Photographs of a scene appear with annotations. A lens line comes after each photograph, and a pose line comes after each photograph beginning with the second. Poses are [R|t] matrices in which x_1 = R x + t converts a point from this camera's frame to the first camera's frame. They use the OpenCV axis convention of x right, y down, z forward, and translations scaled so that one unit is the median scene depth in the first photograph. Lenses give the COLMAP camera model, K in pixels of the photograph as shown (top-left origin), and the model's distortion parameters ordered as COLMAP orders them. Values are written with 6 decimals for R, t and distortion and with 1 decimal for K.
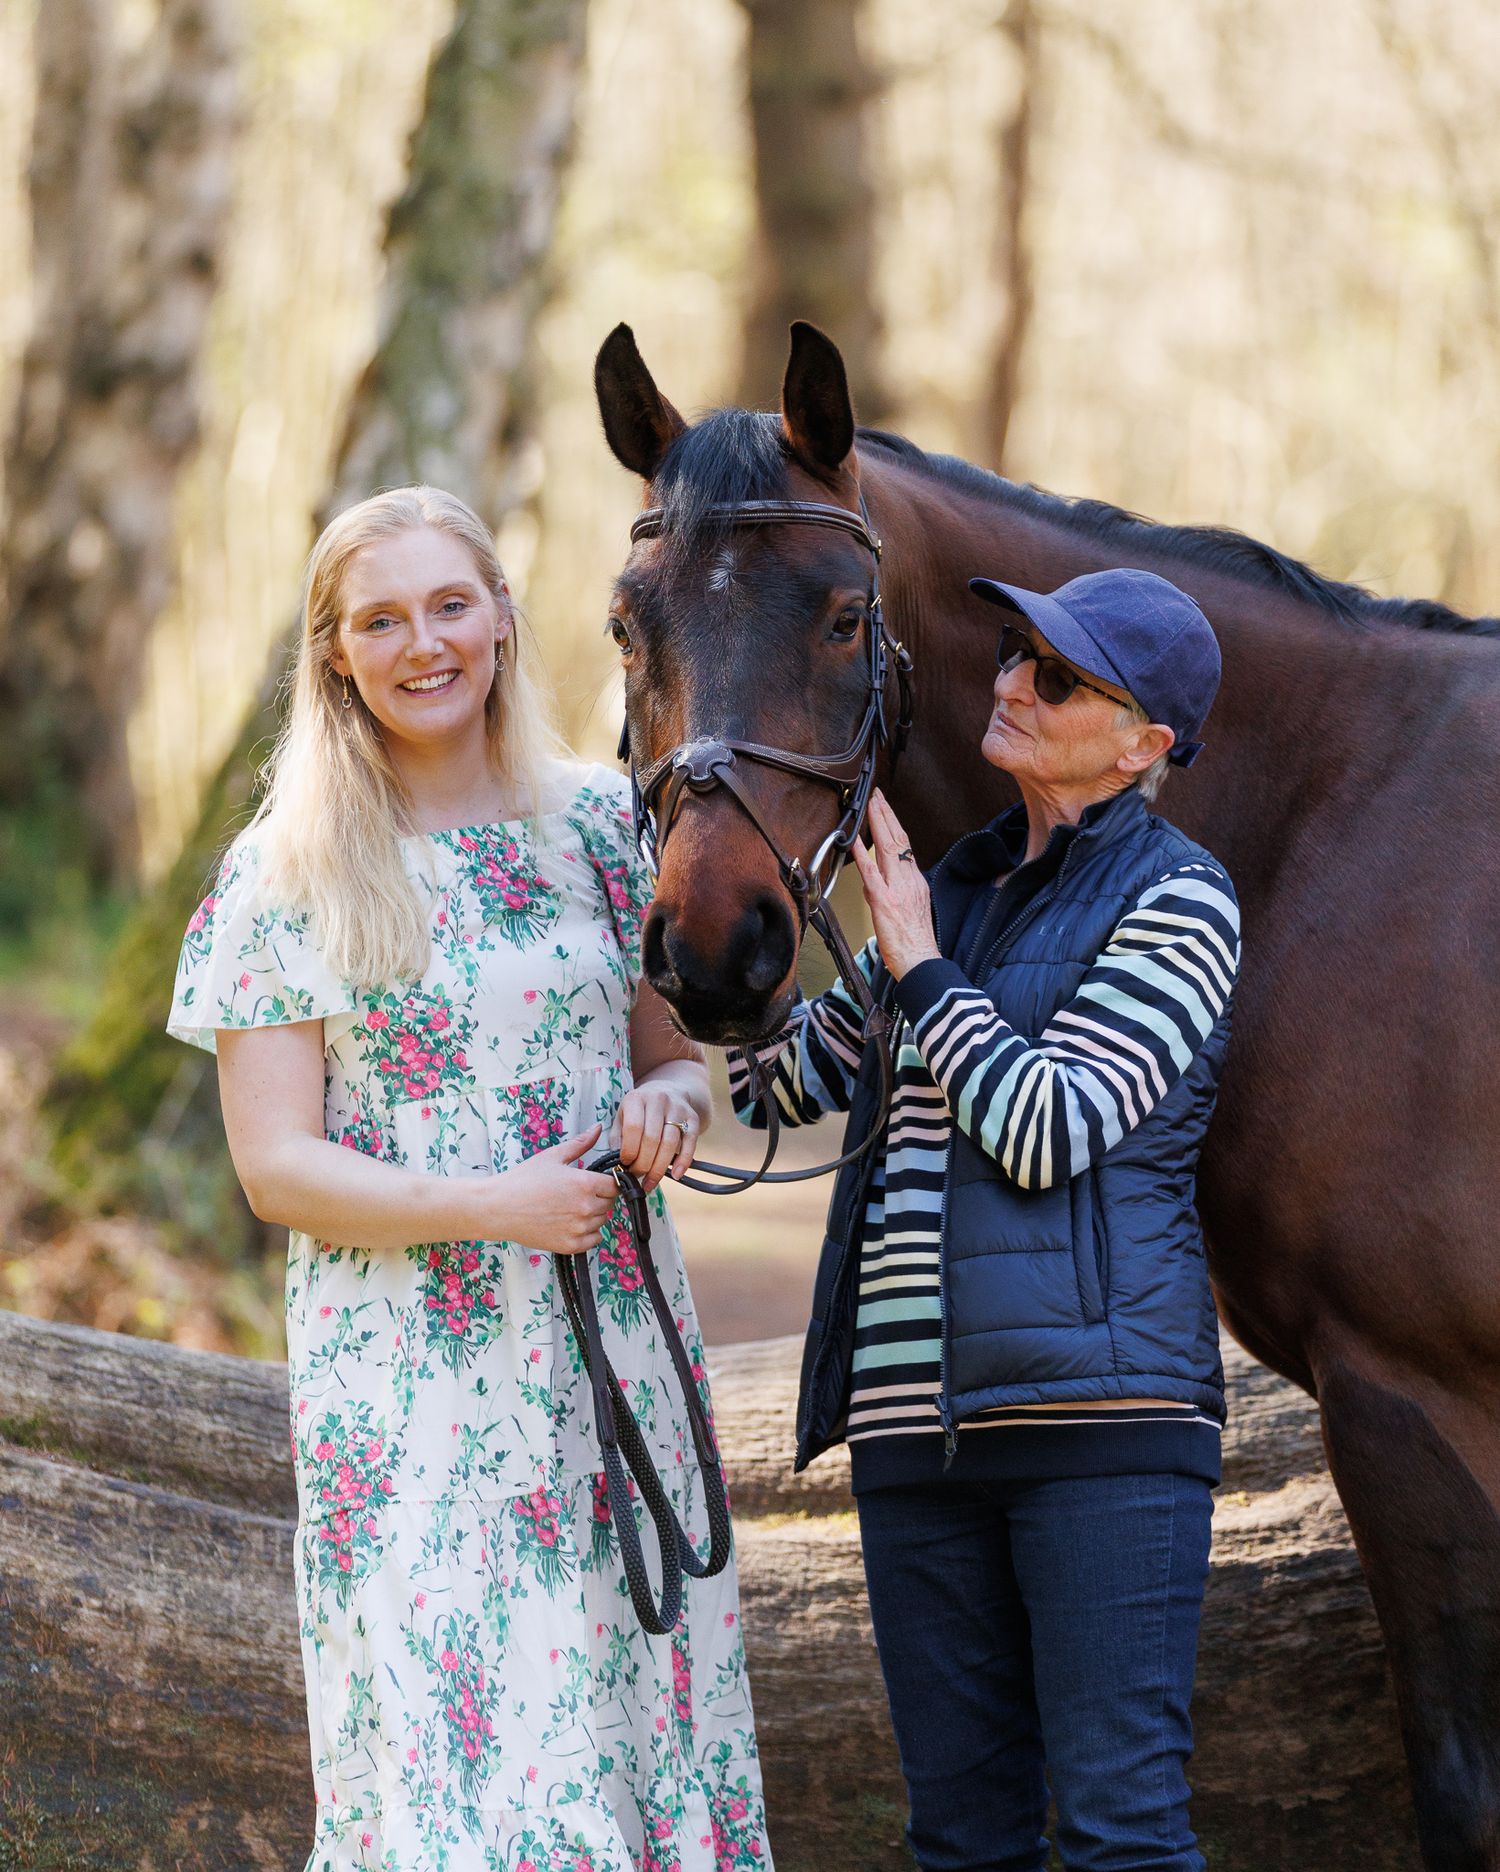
lens RADIAL K [[7298.6, 0, 746.7], [0, 7298.6, 937.7], [0, 0, 1]] dist [0.024321, 0.000000]
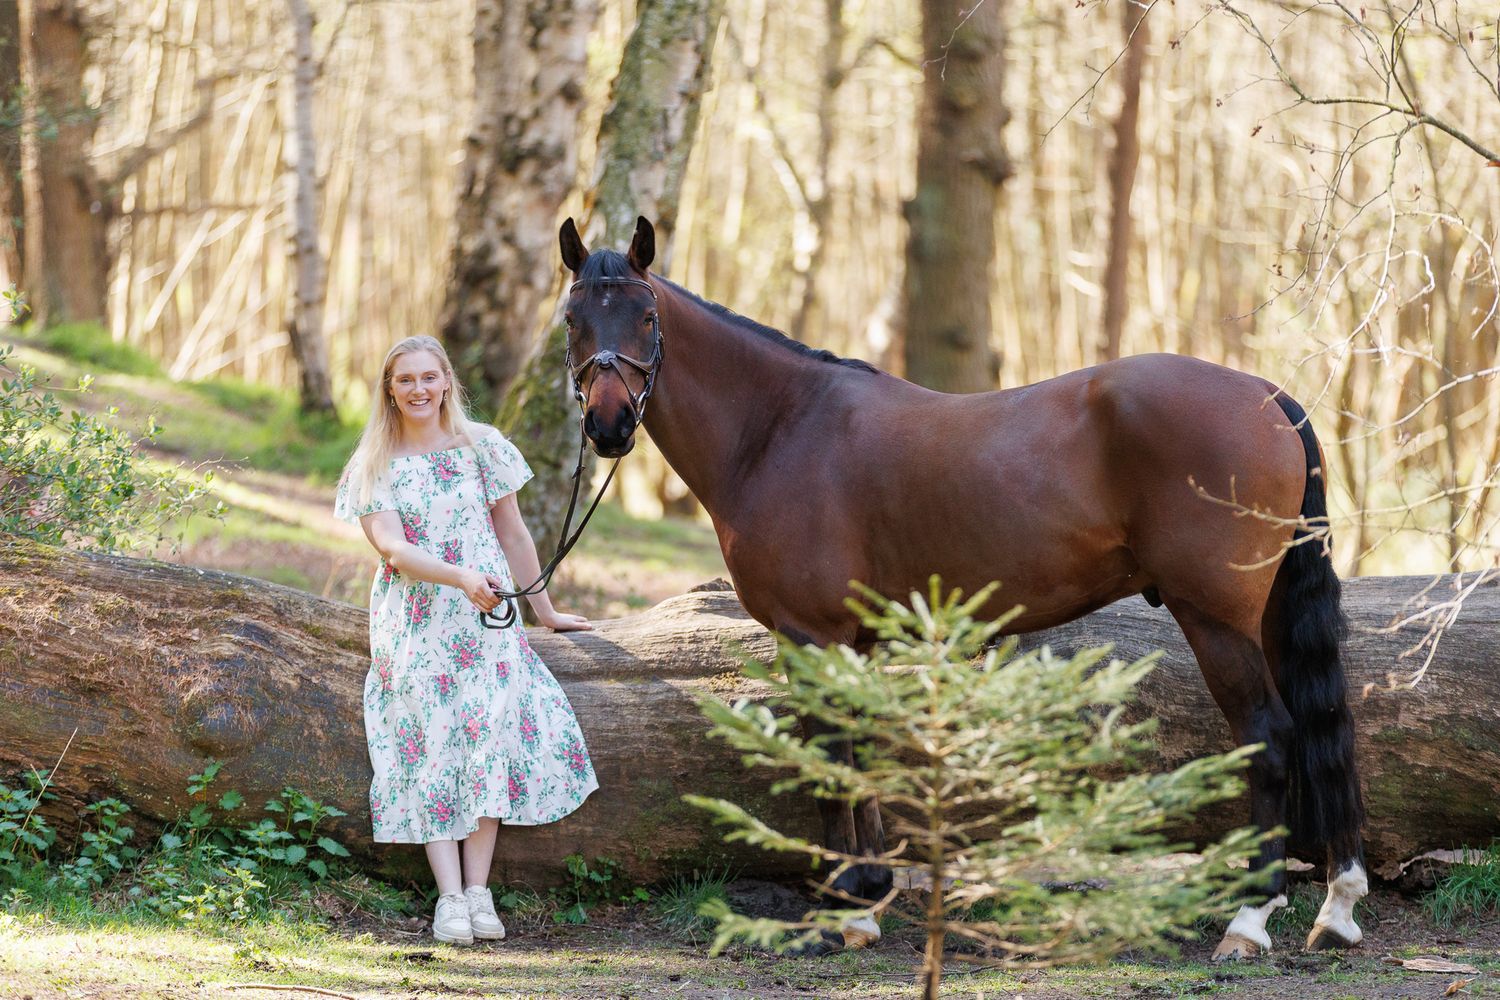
lens RADIAL K [[5634.1, 0, 748.5], [0, 5634.1, 502.7], [0, 0, 1]] dist [-0.929743, 0.000000]
pose [[0.997709, 0.023039, -0.063604, 0.123254], [-0.023113, 0.999733, -0.000434, 0.008690], [0.063577, 0.001903, 0.997975, -0.724302]]
